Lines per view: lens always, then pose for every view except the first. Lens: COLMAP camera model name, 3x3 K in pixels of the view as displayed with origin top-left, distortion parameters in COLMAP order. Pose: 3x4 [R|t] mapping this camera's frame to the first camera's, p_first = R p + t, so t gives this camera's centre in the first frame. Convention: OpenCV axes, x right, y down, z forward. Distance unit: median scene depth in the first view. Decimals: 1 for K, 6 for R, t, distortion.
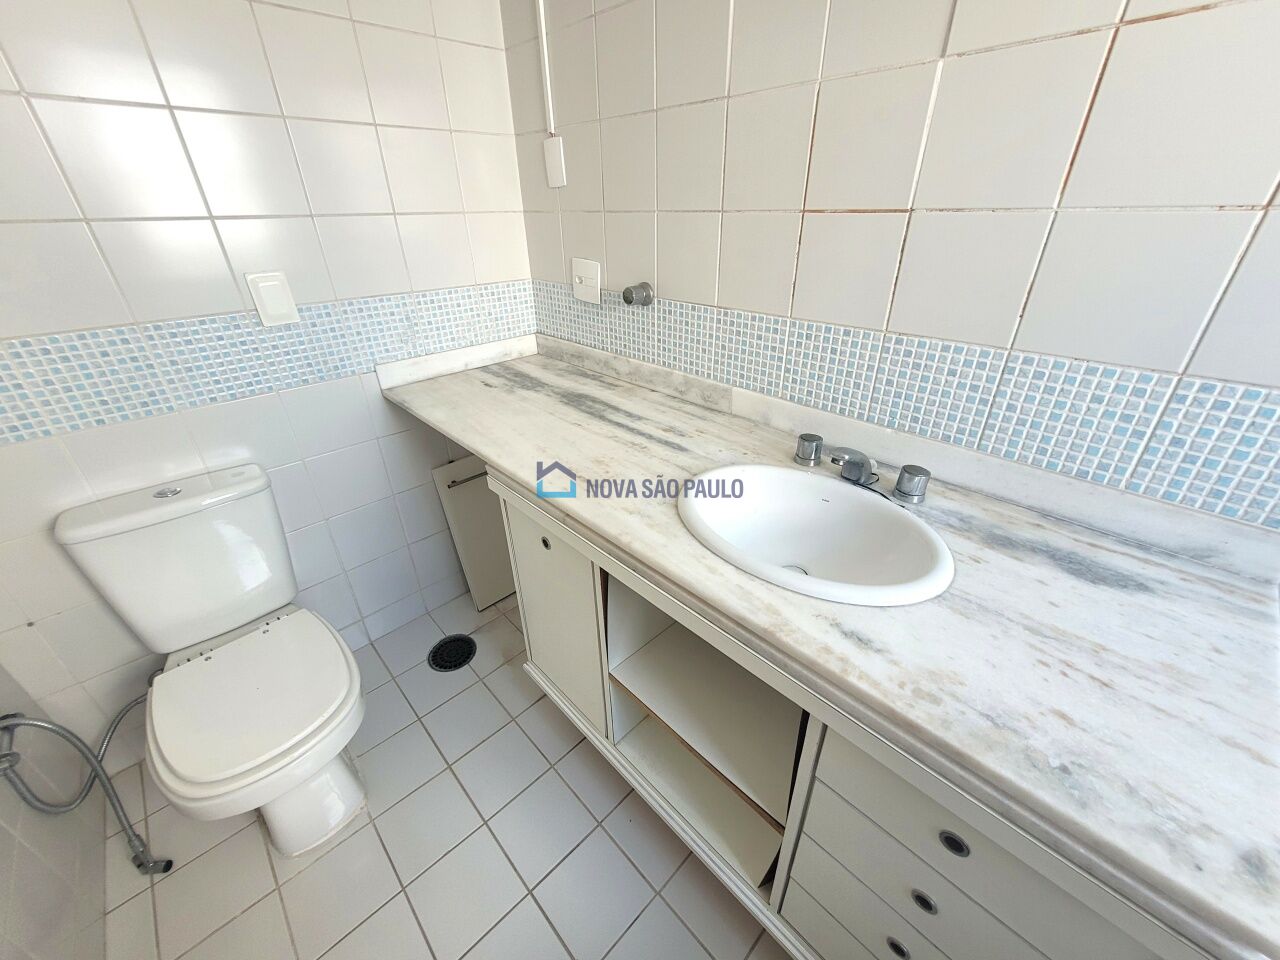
lens RADIAL K [[503.4, 0, 642.5], [0, 503.4, 480.9], [0, 0, 1]] dist [0.001044, 0.000032]
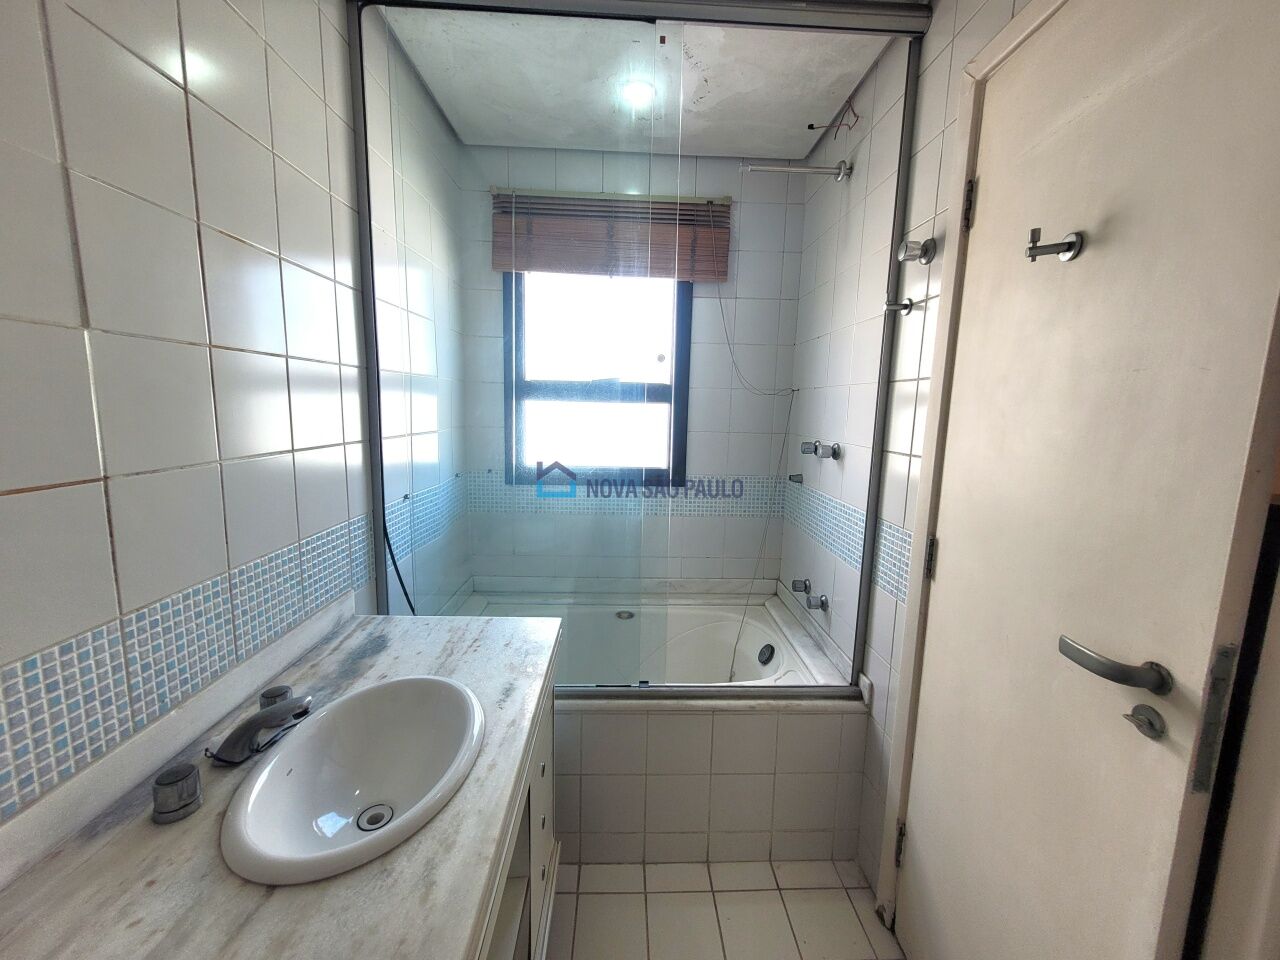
lens RADIAL K [[503.4, 0, 641.5], [0, 503.4, 476.4], [0, 0, 1]] dist [0.001044, 0.000032]
pose [[-0.744652, -0.086275, 0.661853, -0.637397], [0.319398, 0.824643, 0.466851, -0.616664], [-0.586070, 0.559036, -0.586516, 0.925318]]
